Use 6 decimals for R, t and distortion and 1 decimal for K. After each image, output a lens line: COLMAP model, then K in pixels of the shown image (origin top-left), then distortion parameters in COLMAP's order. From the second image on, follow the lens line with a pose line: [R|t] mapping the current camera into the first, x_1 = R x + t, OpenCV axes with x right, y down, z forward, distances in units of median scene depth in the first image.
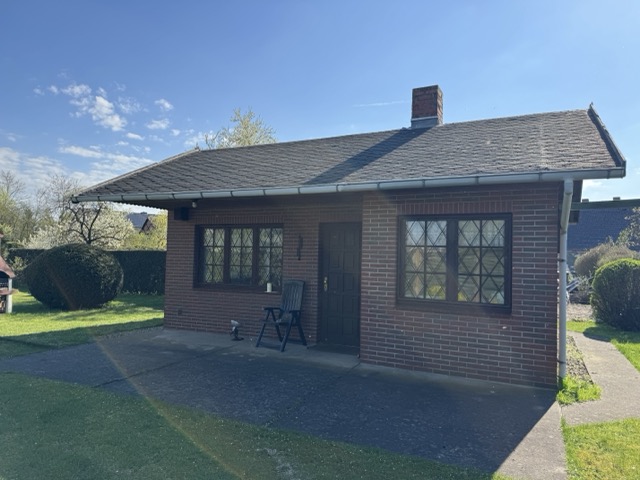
lens RADIAL K [[446.3, 0, 316.5], [0, 446.3, 241.8], [0, 0, 1]] dist [0.132415, -0.180944]
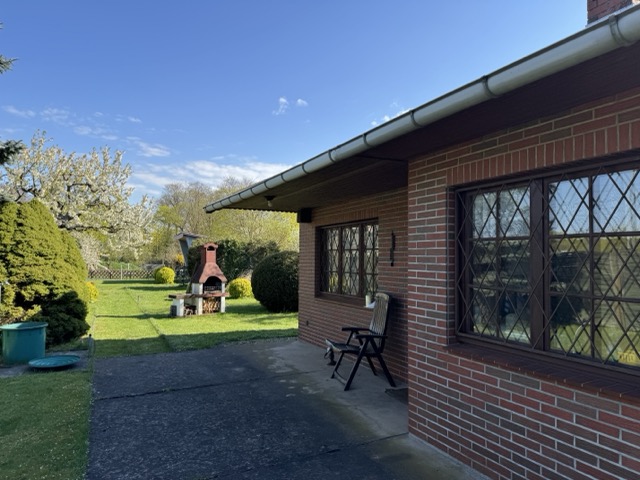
lens RADIAL K [[447.1, 0, 326.5], [0, 447.1, 239.9], [0, 0, 1]] dist [0.101686, -0.133992]
pose [[0.784784, -0.041963, -0.618347, 0.337307], [0.032212, 0.999118, -0.026921, 0.015462], [0.618932, 0.001209, 0.785444, 0.366885]]
